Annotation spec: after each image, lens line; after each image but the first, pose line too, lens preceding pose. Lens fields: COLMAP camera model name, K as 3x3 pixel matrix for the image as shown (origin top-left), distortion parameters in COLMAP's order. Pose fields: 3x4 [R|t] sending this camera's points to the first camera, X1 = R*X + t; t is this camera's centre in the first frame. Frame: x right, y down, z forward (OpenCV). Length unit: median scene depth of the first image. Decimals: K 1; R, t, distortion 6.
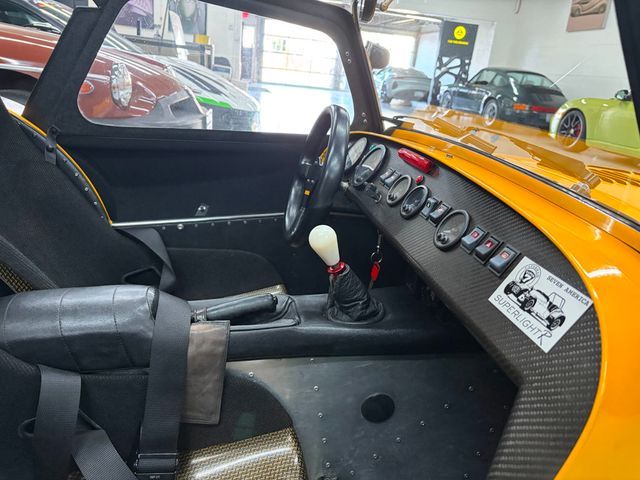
lens RADIAL K [[490.2, 0, 322.3], [0, 490.2, 239.3], [0, 0, 1]] dist [0.038079, -0.043393]
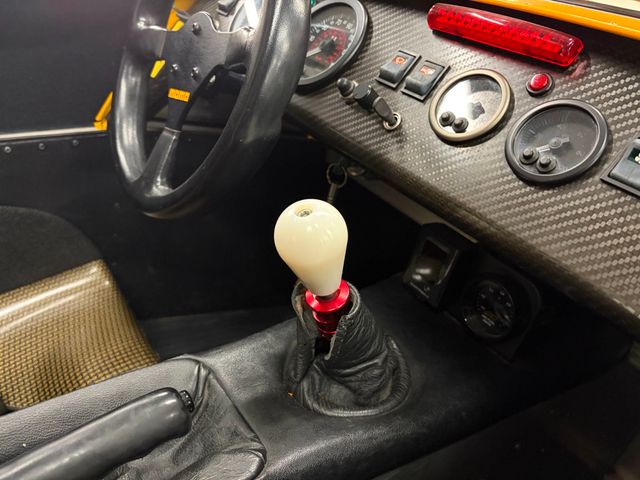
lens RADIAL K [[490.2, 0, 318.7], [0, 490.2, 240.3], [0, 0, 1]] dist [0.038079, -0.043393]
pose [[0.894669, -0.107029, 0.433719, -0.148521], [0.006594, 0.973934, 0.226735, -0.080223], [-0.446681, -0.199992, 0.872055, 0.609946]]
